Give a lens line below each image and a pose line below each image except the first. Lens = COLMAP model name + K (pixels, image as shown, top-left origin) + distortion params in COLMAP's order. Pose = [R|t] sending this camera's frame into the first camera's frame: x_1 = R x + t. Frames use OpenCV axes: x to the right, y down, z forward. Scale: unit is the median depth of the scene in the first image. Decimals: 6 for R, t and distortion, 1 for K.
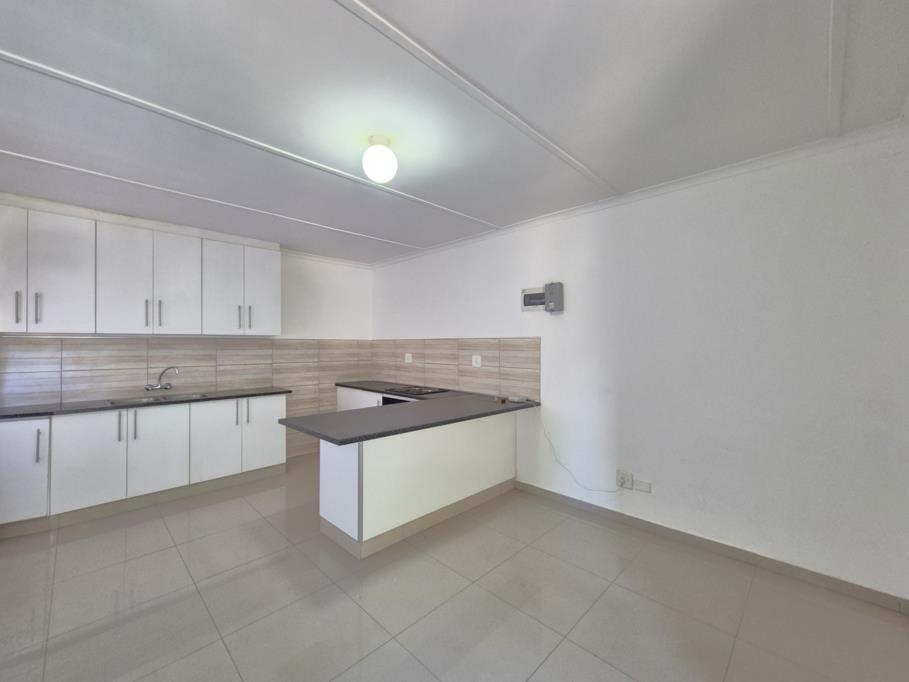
lens RADIAL K [[372.2, 0, 453.1], [0, 372.2, 341.2], [0, 0, 1]] dist [-0.000208, 0.000045]
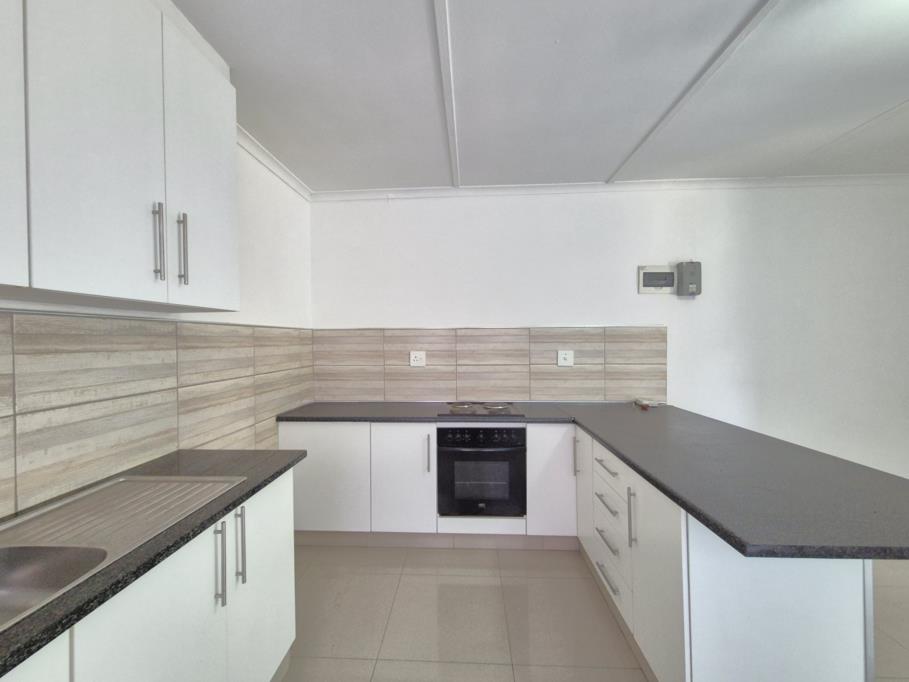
lens RADIAL K [[372.2, 0, 453.2], [0, 372.2, 342.0], [0, 0, 1]] dist [-0.000208, 0.000045]
pose [[0.744024, -0.012008, 0.668045, -0.562032], [0.001684, 0.999869, 0.016096, 0.009952], [-0.668151, -0.010851, 0.743947, 0.579822]]
